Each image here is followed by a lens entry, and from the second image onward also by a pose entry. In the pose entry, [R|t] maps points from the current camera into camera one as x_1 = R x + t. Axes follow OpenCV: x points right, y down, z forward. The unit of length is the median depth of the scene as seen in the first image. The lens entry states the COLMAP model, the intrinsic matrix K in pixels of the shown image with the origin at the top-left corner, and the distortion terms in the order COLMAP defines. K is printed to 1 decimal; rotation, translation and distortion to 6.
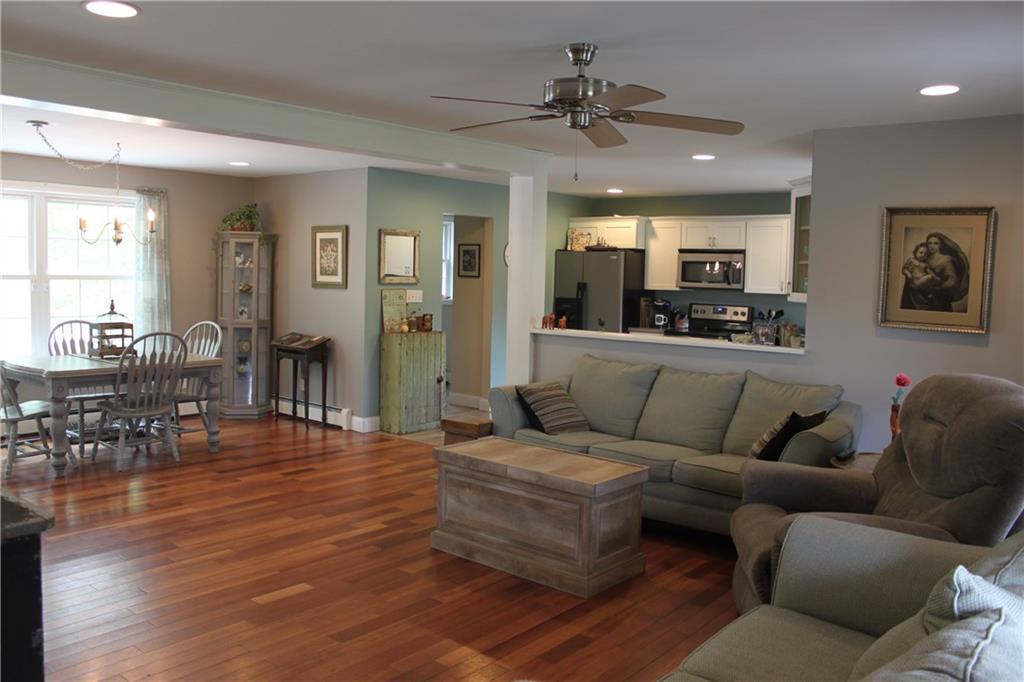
lens RADIAL K [[843.8, 0, 512.0], [0, 843.8, 341.0], [0, 0, 1]] dist [-0.161677, 0.146571]
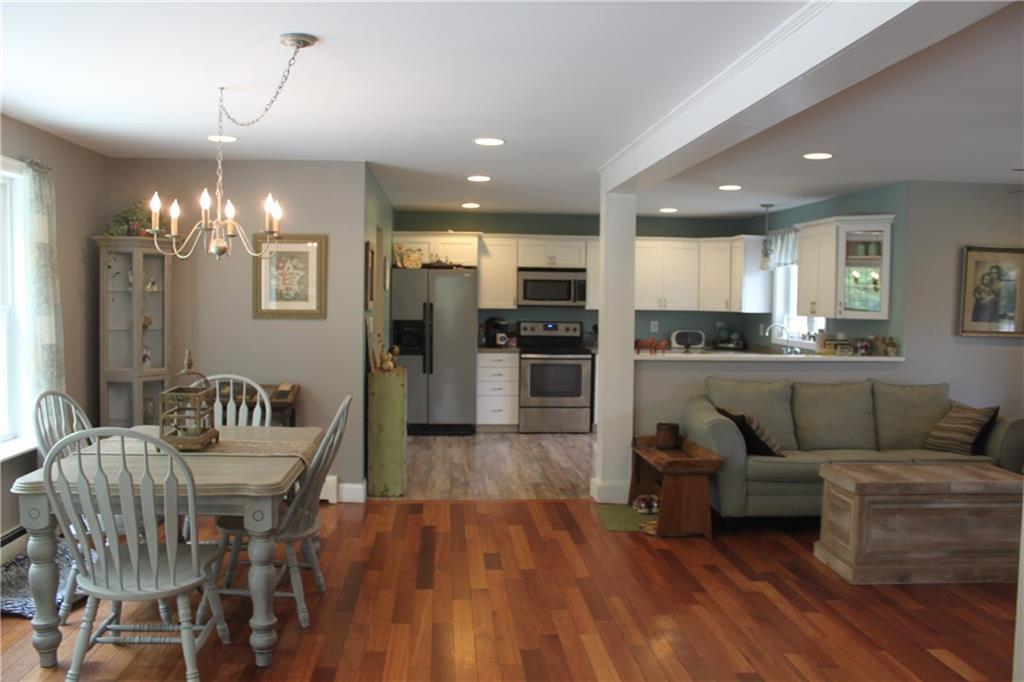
lens RADIAL K [[843.8, 0, 512.0], [0, 843.8, 341.0], [0, 0, 1]] dist [-0.161677, 0.146571]
pose [[0.730855, -0.049864, 0.680709, -0.591012], [0.058331, 0.998242, 0.010496, -0.039851], [-0.680036, 0.032036, 0.732479, 0.329348]]
